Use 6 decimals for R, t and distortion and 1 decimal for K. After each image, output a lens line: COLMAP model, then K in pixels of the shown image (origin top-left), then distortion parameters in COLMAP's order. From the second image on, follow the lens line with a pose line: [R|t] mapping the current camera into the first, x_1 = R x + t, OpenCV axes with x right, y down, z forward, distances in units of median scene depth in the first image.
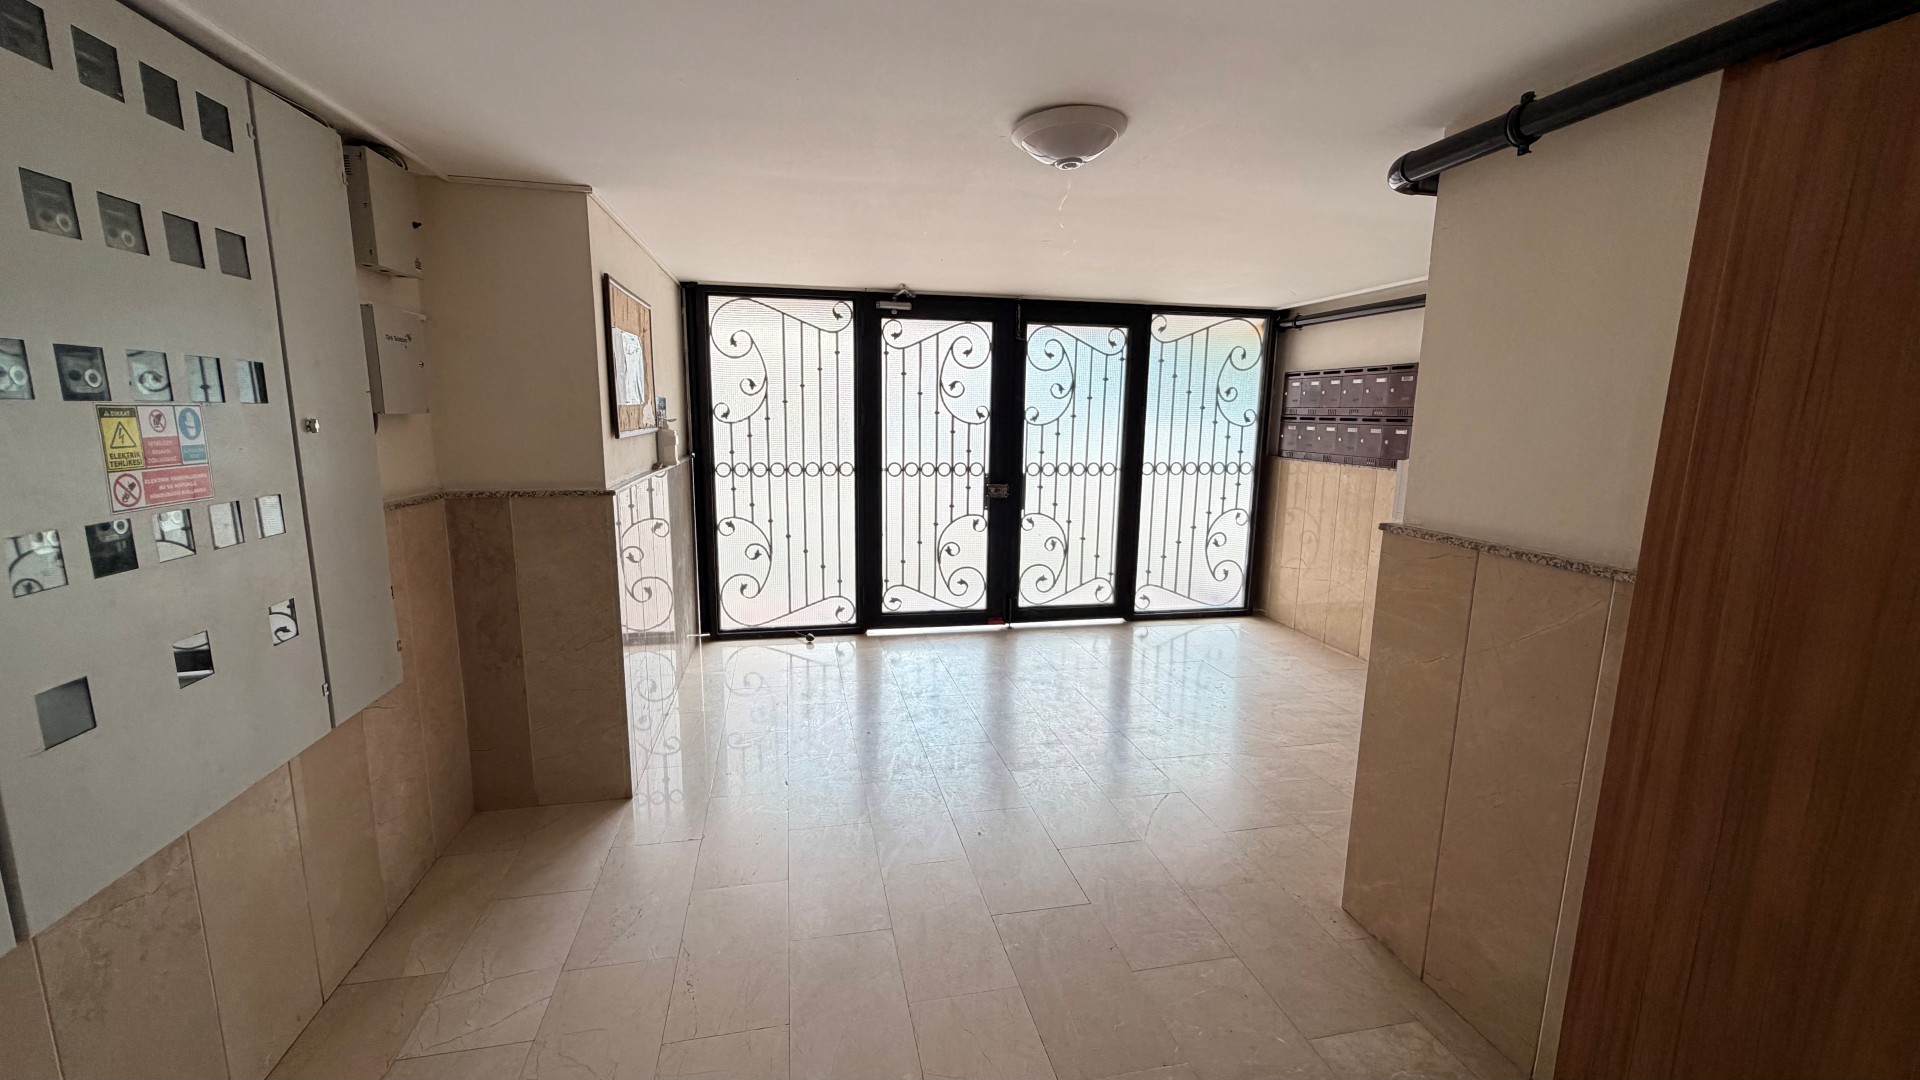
lens RADIAL K [[751.0, 0, 958.9], [0, 751.0, 539.4], [0, 0, 1]] dist [-0.017975, 0.002089]
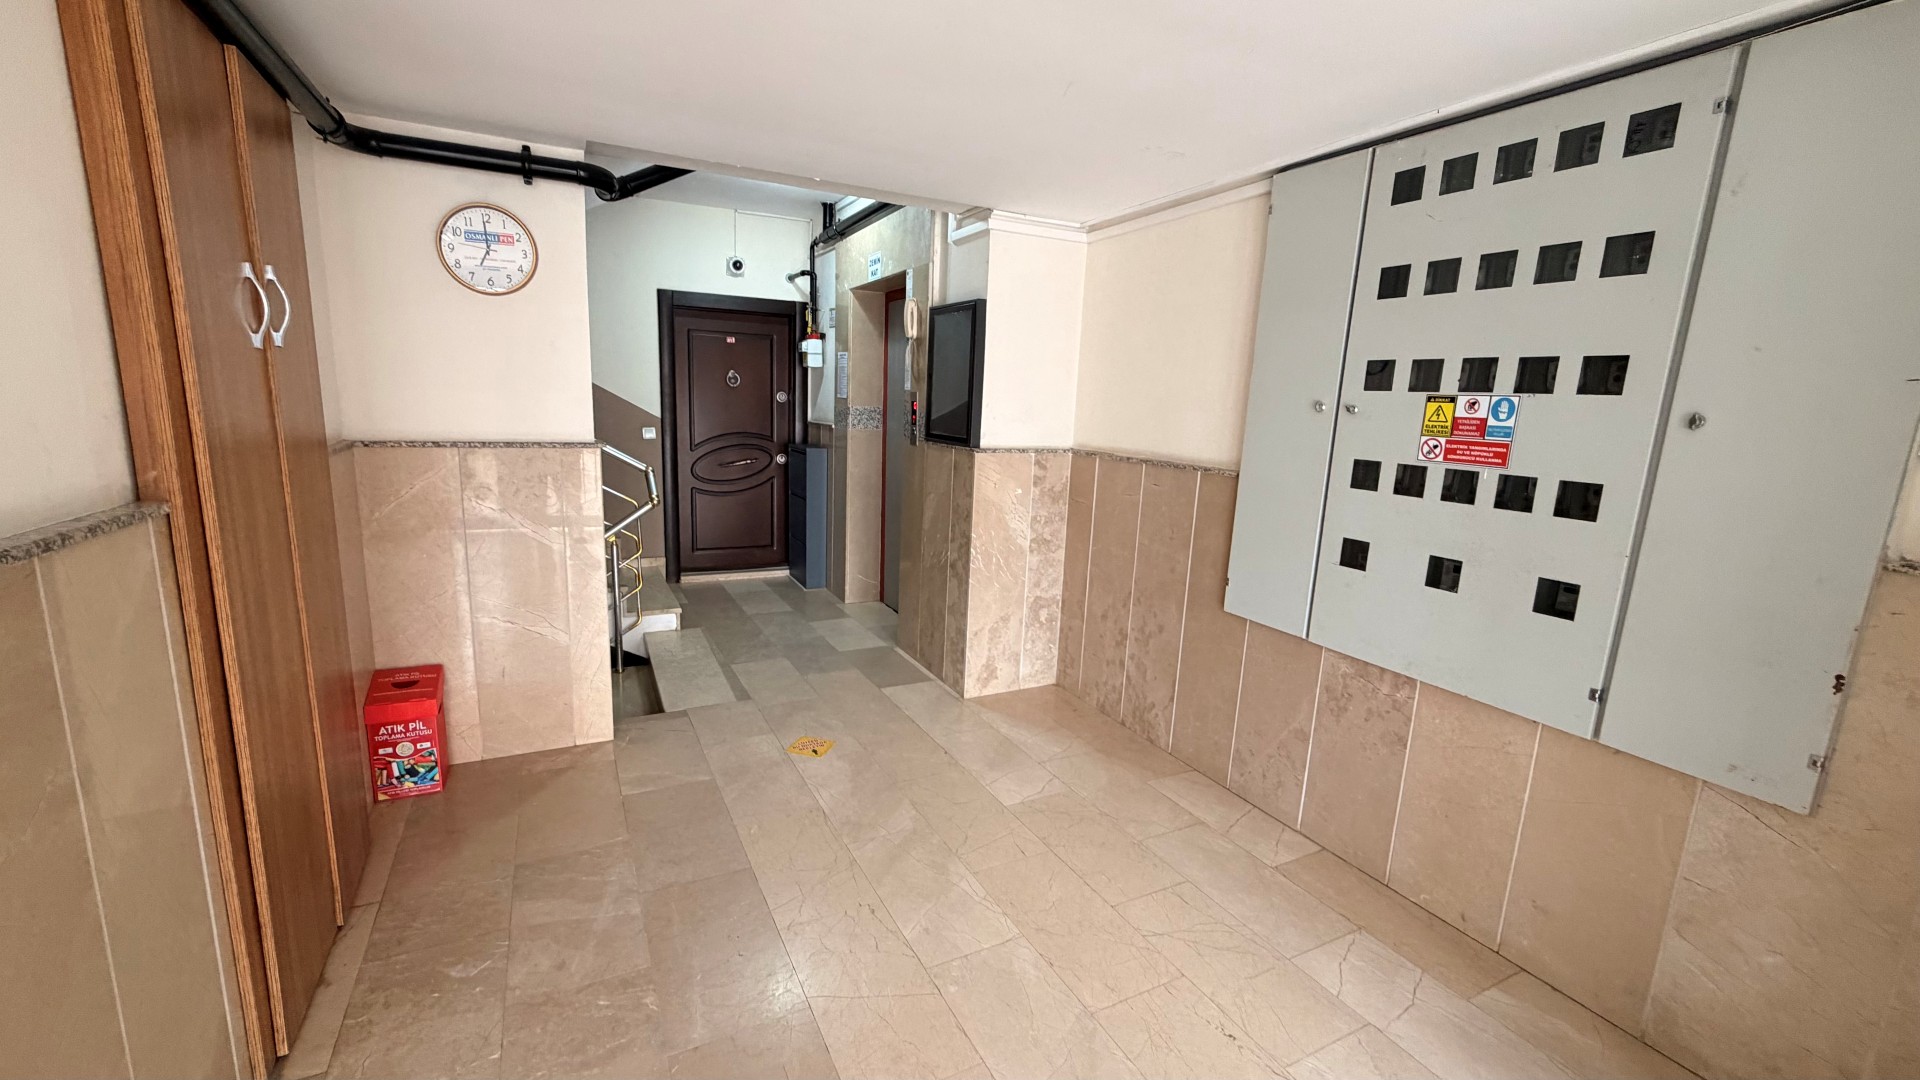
lens RADIAL K [[751.0, 0, 956.4], [0, 751.0, 539.4], [0, 0, 1]] dist [-0.017975, 0.002089]
pose [[-0.963655, -0.003925, -0.267122, 0.270273], [-0.097171, 0.936553, 0.336788, -0.312995], [0.248852, 0.350504, -0.902895, 2.182018]]
